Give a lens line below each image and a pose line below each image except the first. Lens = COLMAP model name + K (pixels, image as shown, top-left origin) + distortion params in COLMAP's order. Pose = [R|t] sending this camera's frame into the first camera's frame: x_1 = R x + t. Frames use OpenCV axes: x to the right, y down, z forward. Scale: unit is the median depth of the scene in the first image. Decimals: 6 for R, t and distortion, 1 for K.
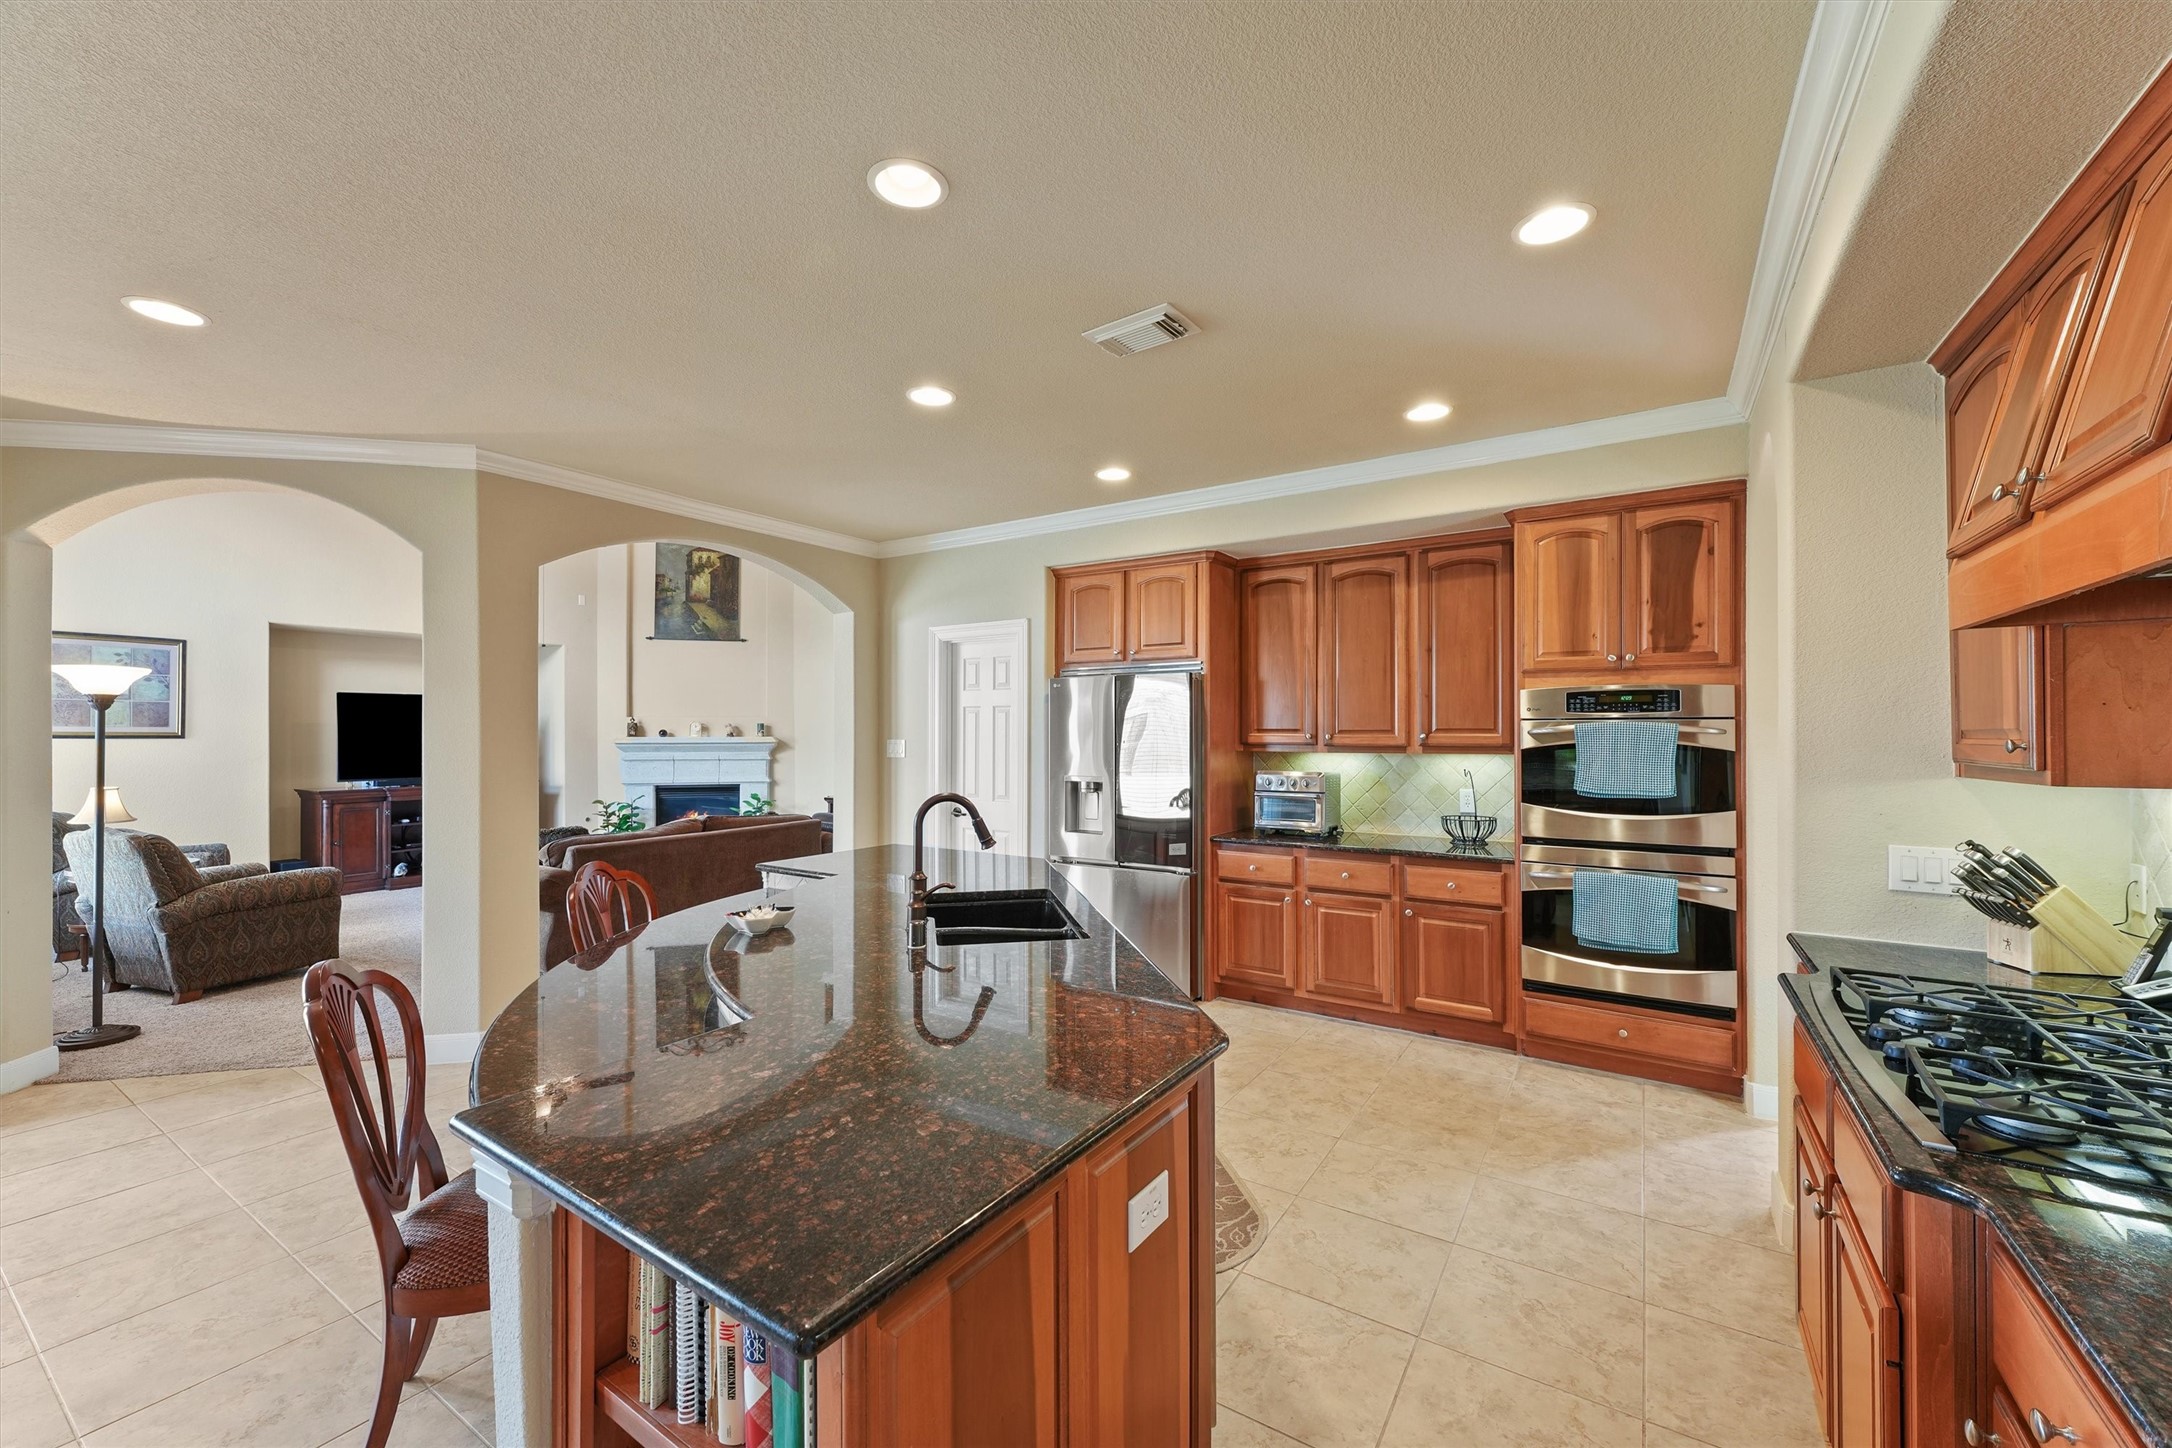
lens RADIAL K [[864.0, 0, 1085.0], [0, 864.0, 726.6], [0, 0, 1]] dist [0.009327, -0.001455]
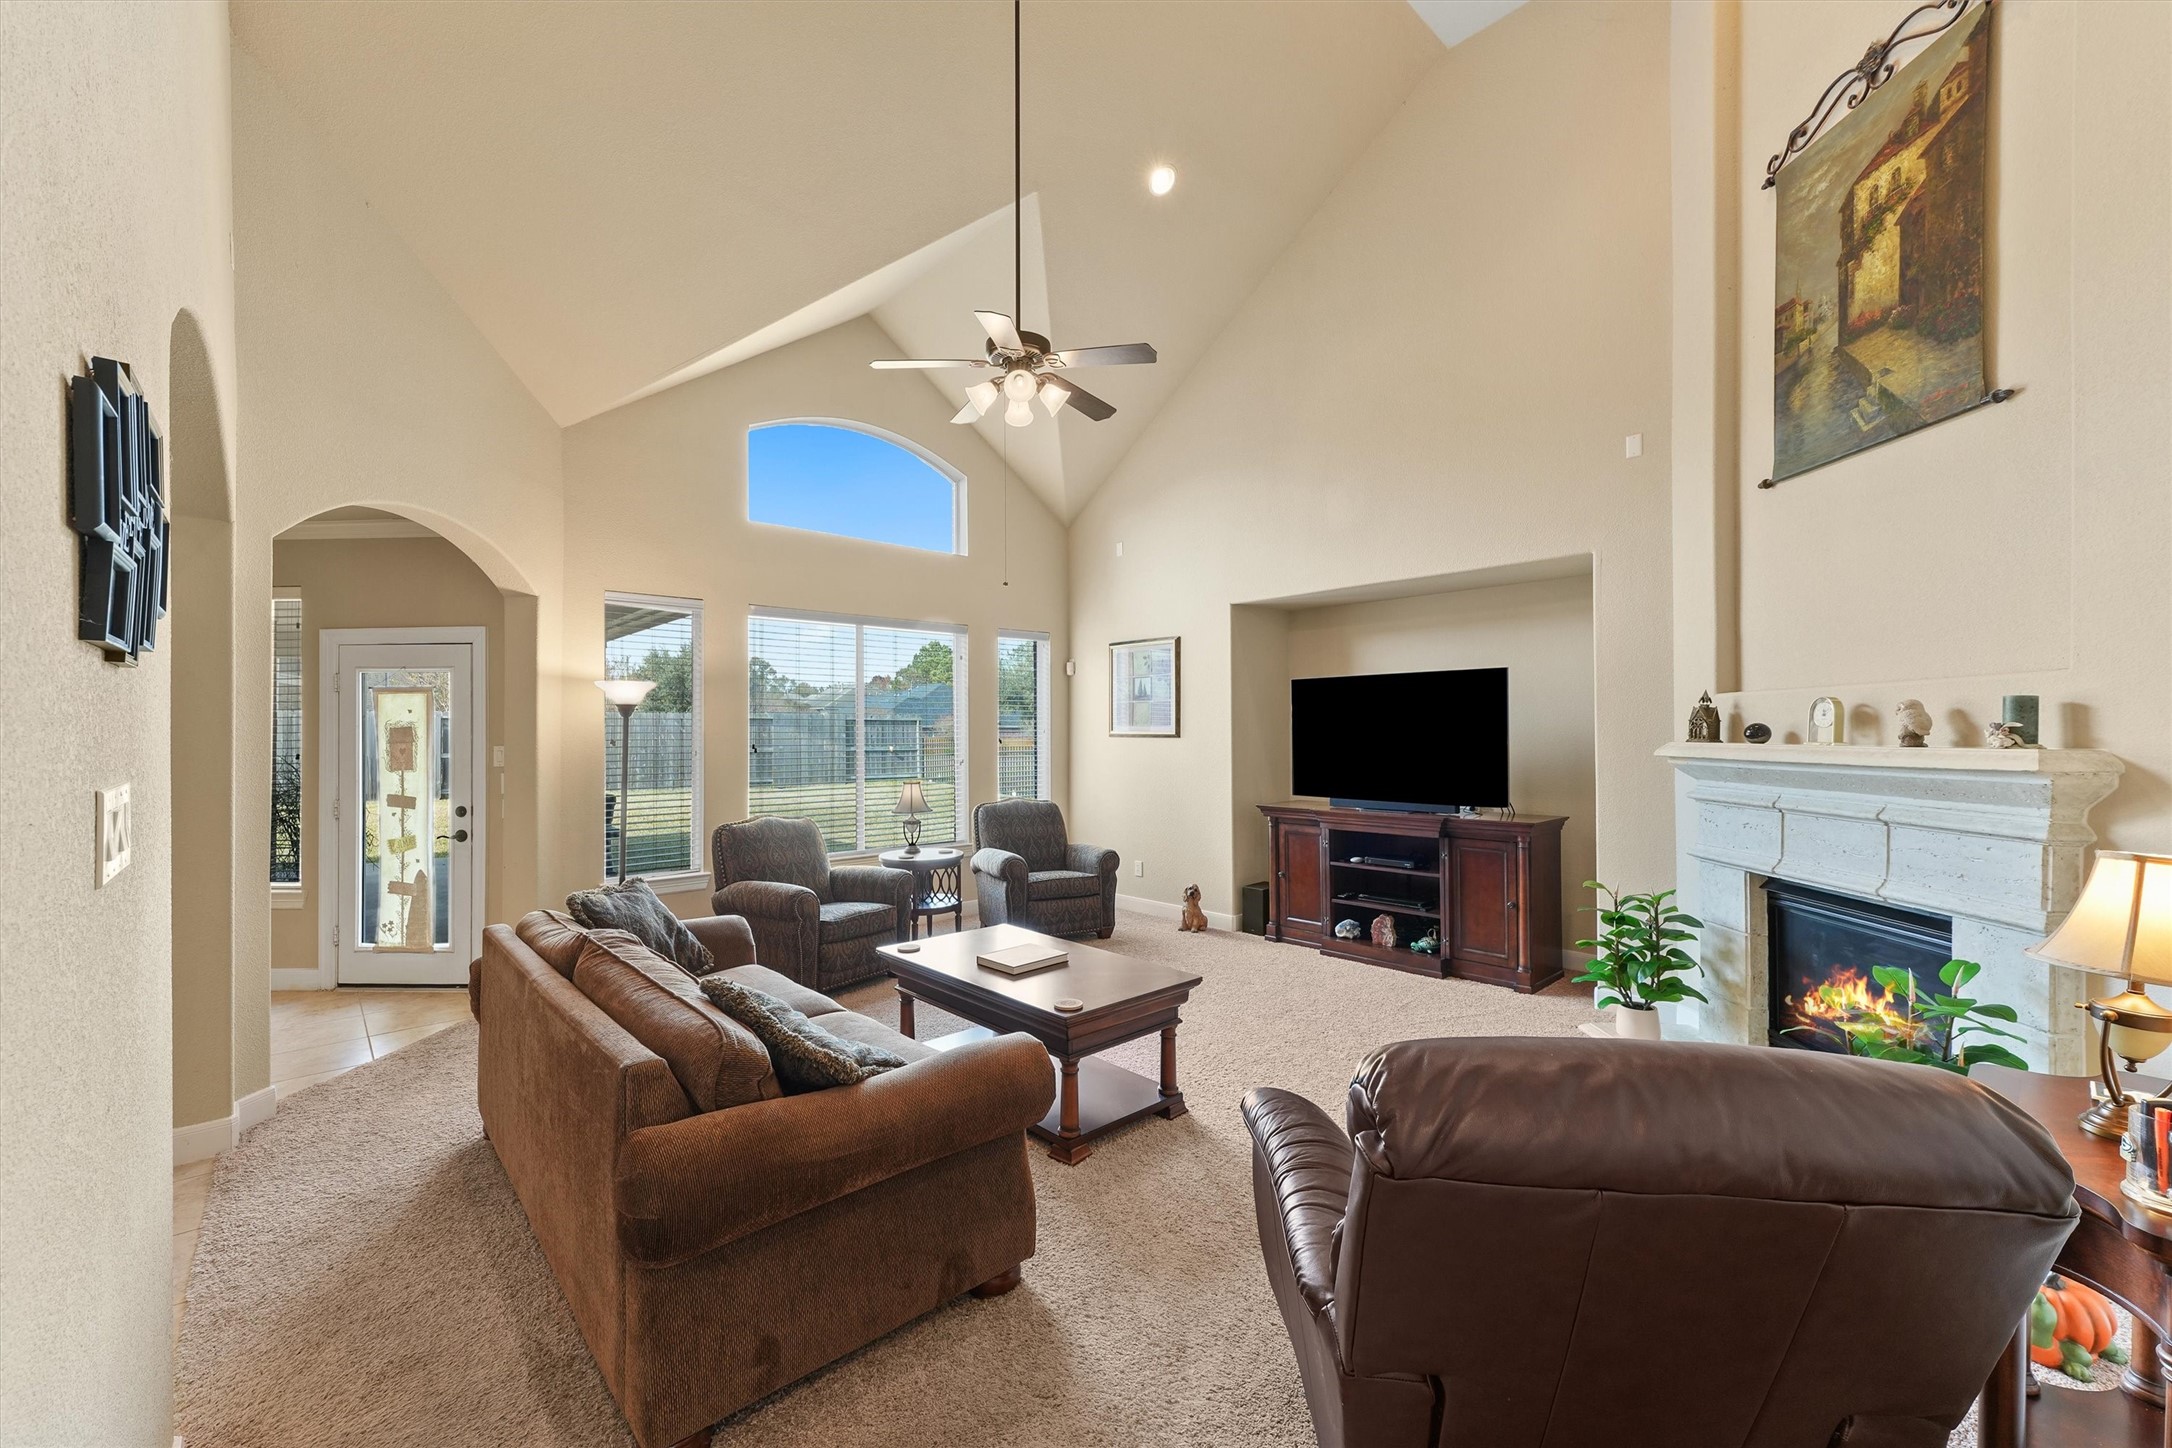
lens RADIAL K [[864.0, 0, 1072.6], [0, 864.0, 728.5], [0, 0, 1]] dist [0.009327, -0.001455]
pose [[-0.255723, -0.002830, -0.966746, -0.068163], [0.005111, 0.999978, -0.004279, 0.006804], [0.966737, -0.006035, -0.255703, 1.006431]]
